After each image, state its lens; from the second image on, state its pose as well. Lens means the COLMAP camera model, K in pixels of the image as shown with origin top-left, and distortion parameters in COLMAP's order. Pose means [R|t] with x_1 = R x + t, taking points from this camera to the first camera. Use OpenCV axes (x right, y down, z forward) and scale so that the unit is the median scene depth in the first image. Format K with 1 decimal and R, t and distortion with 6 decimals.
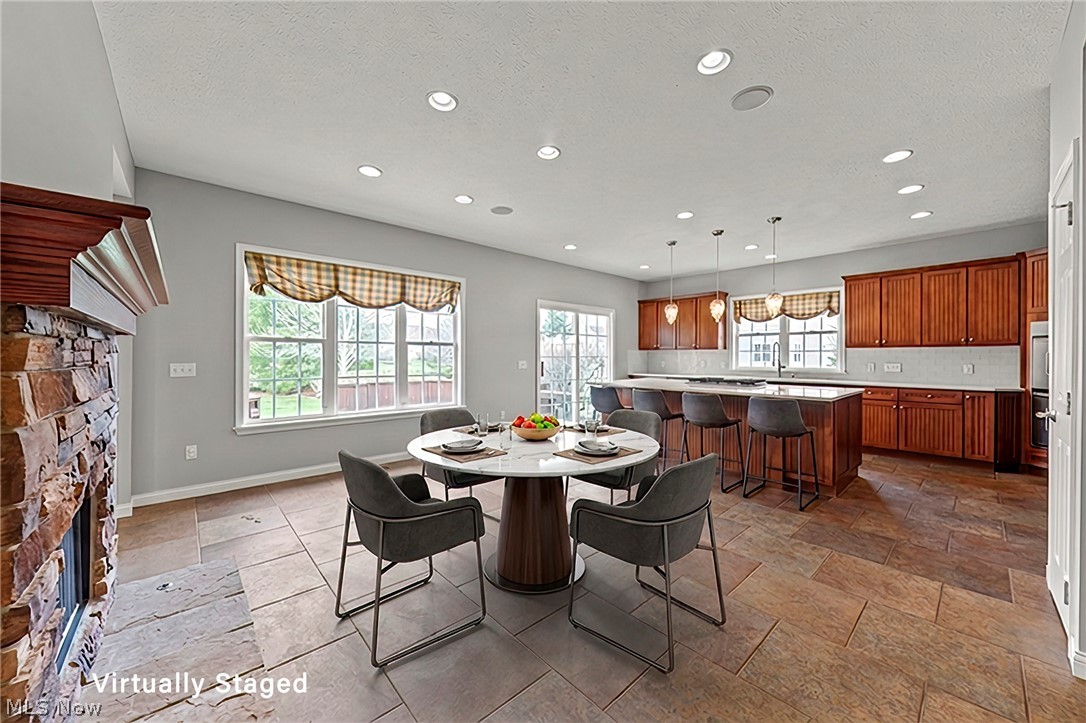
lens RADIAL K [[395.3, 0, 541.1], [0, 395.3, 357.9], [0, 0, 1]] dist [0.000760, 0.000123]
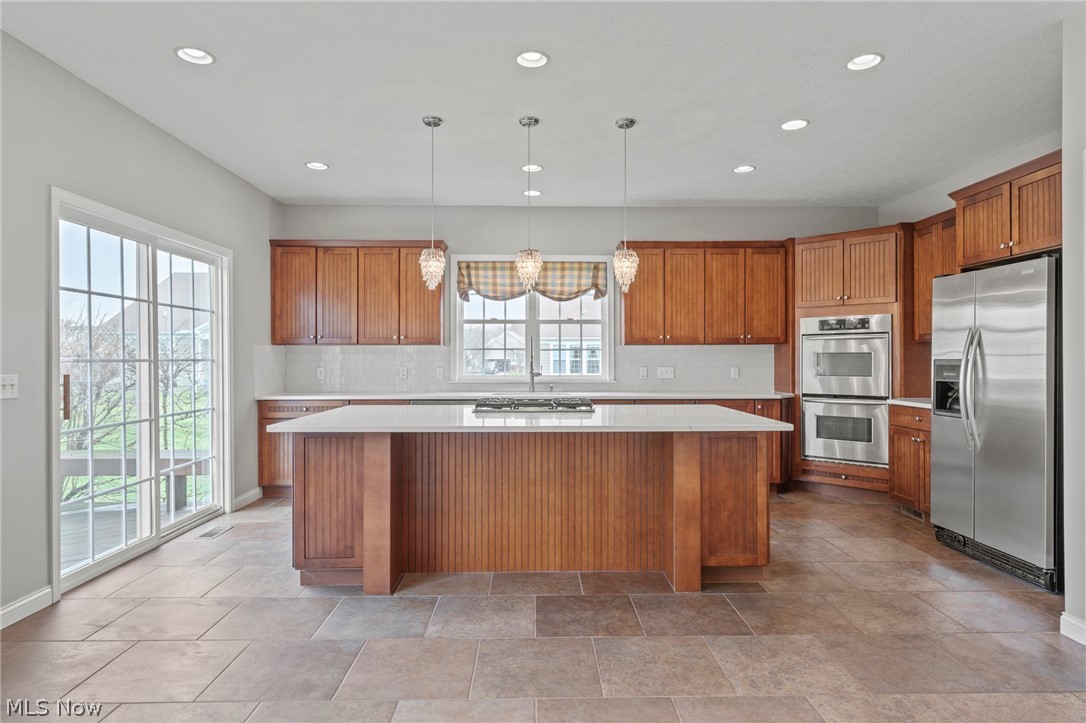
lens RADIAL K [[627.2, 0, 532.0], [0, 627.2, 363.0], [0, 0, 1]] dist [0.004478, 0.001427]
pose [[0.662145, -0.009024, 0.749321, -0.156615], [0.005007, 0.999958, 0.007617, -0.003083], [-0.749359, -0.001292, 0.662163, 0.391688]]
